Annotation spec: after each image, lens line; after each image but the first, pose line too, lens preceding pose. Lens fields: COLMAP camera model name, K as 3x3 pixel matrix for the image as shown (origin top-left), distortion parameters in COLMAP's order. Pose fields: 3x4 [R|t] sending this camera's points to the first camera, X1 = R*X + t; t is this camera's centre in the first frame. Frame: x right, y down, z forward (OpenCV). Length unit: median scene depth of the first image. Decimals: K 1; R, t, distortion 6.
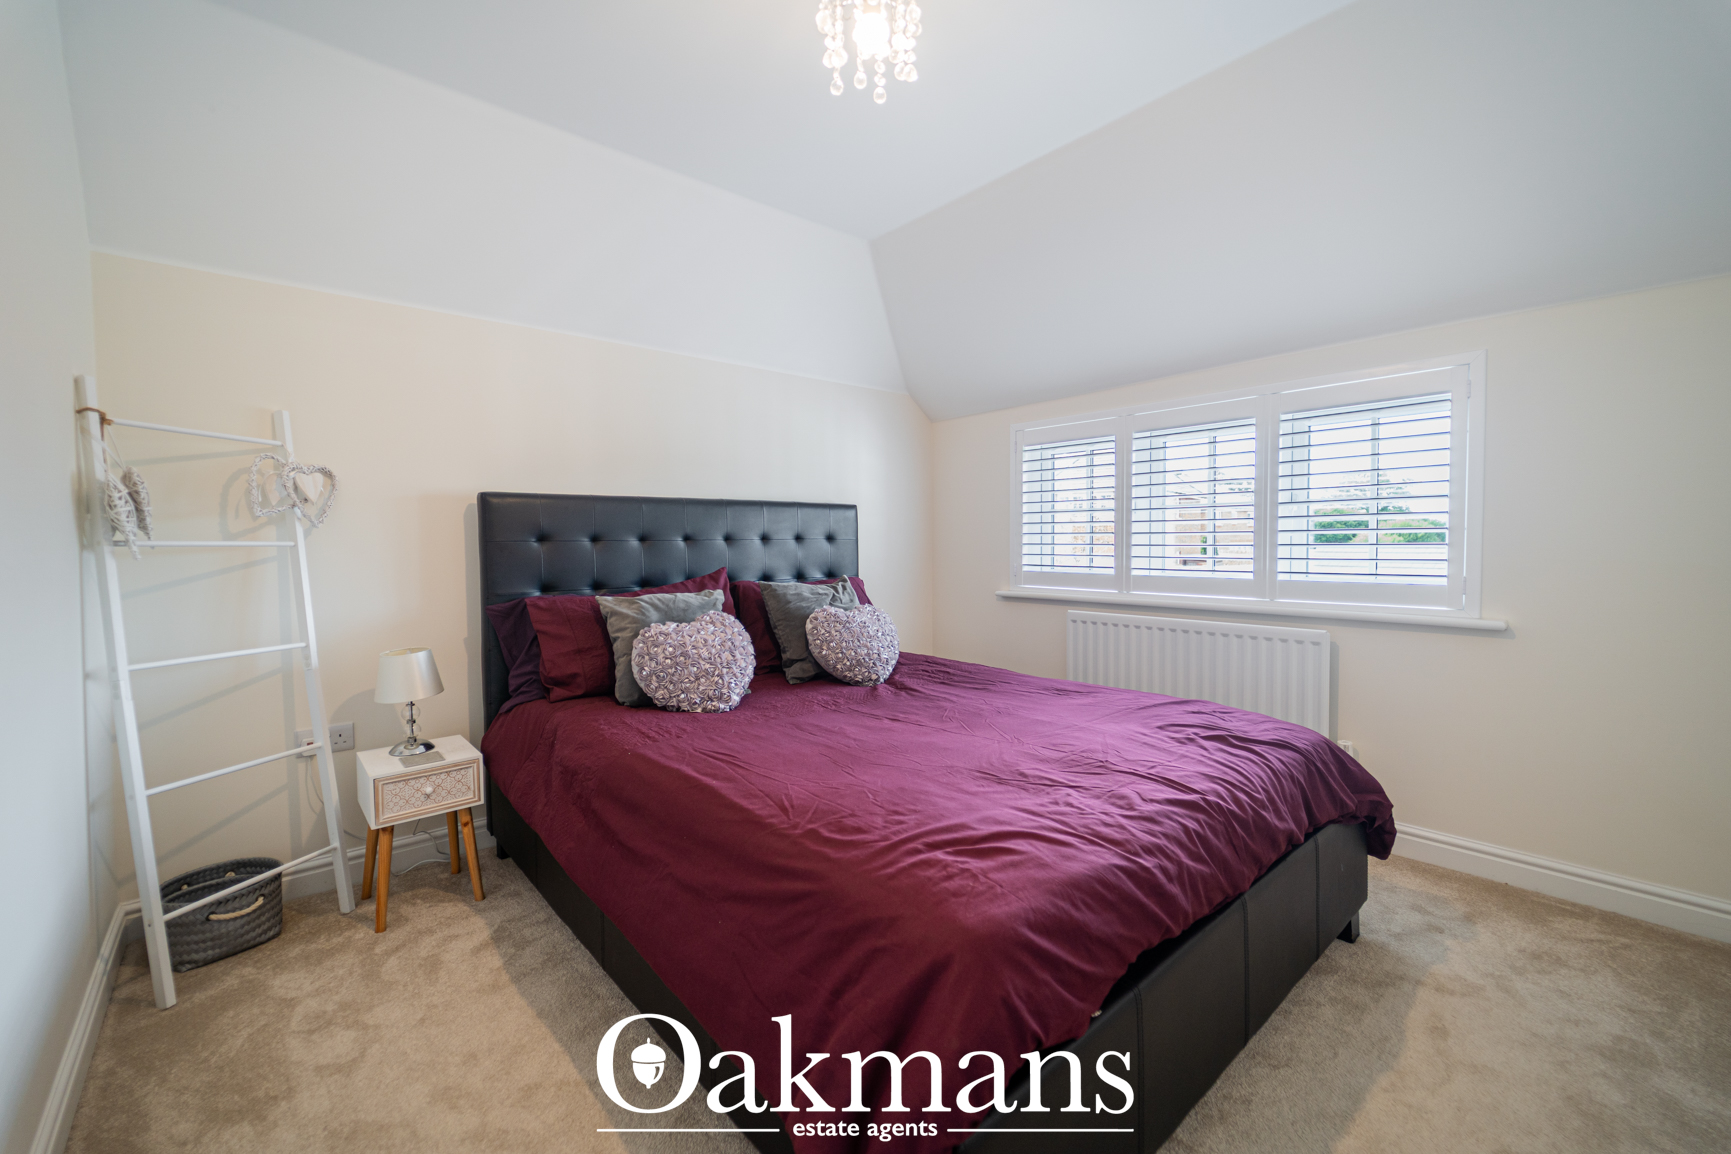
lens RADIAL K [[703.1, 0, 862.1], [0, 703.1, 565.4], [0, 0, 1]] dist [0.000381, -0.000195]
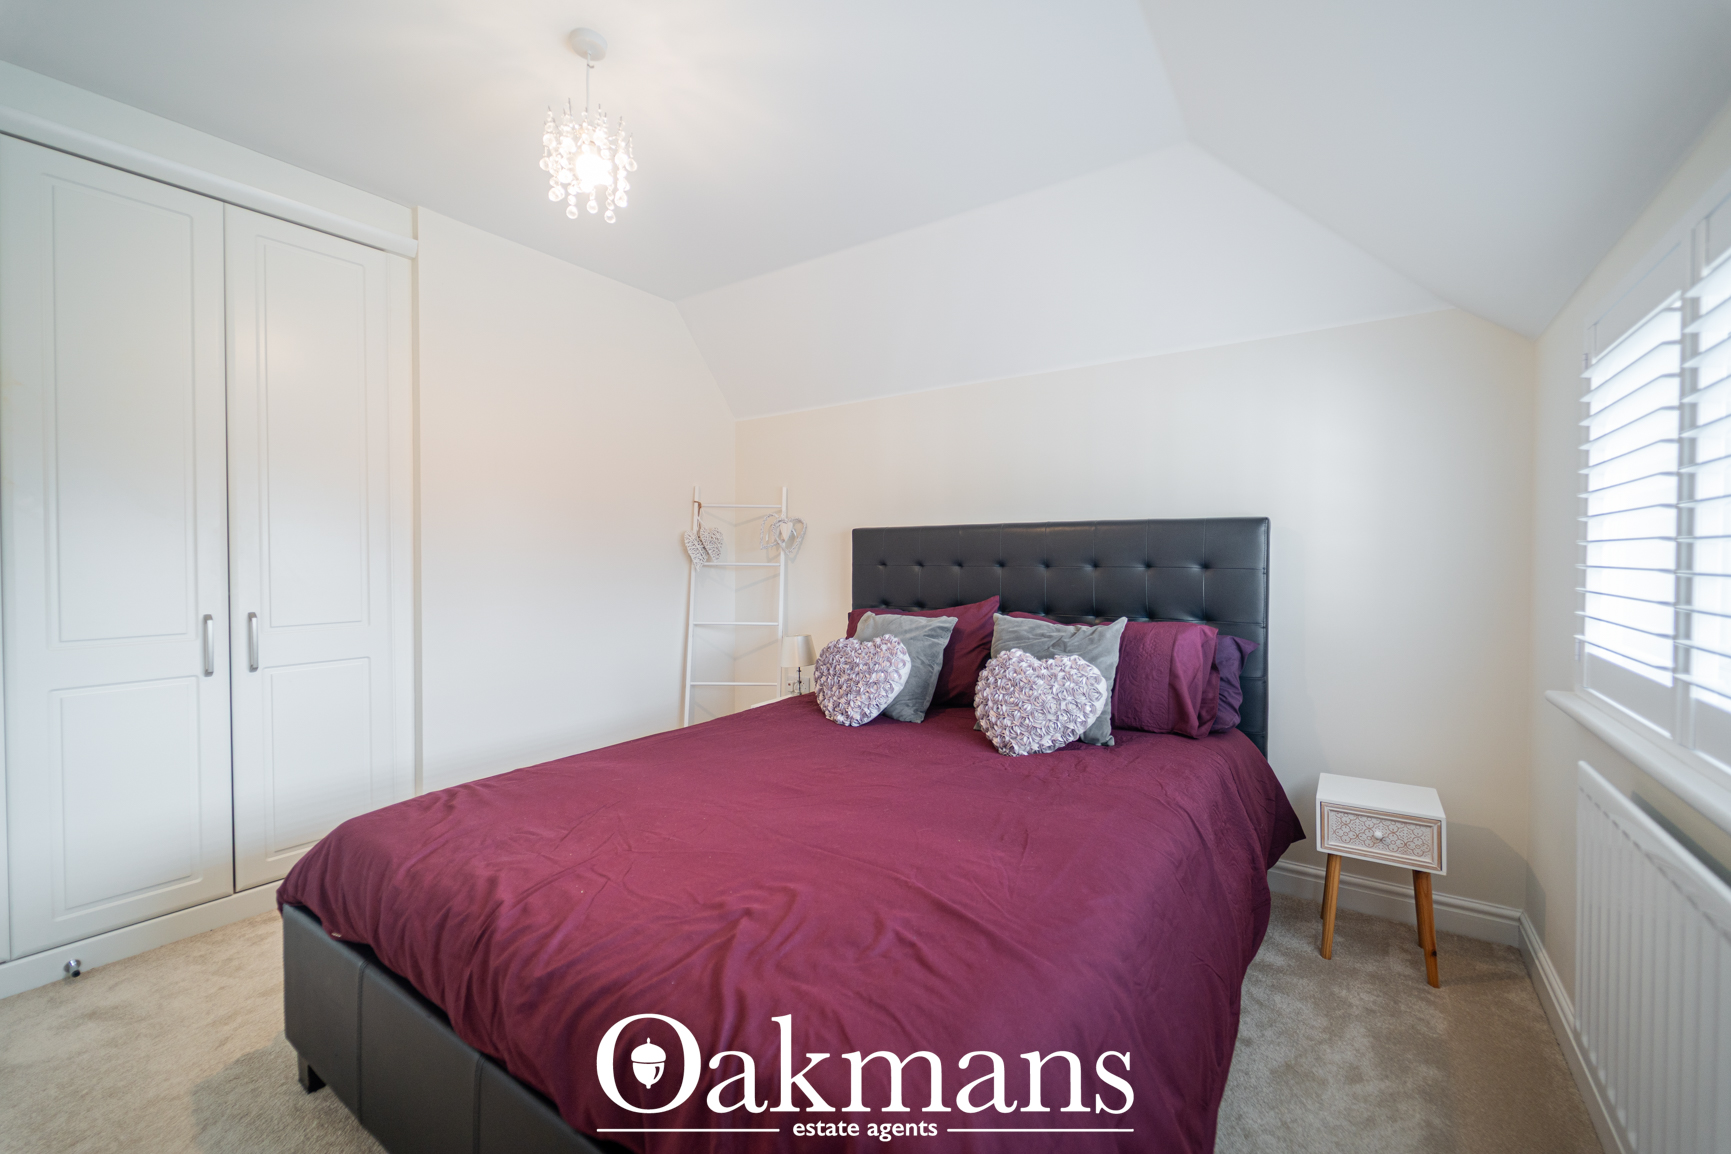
lens RADIAL K [[703.1, 0, 862.1], [0, 703.1, 565.4], [0, 0, 1]] dist [0.000381, -0.000195]
pose [[0.241692, 0.011761, -0.970282, 0.399531], [-0.043648, 0.999046, 0.001238, -0.018885], [0.969371, 0.042052, 0.241975, 0.351048]]
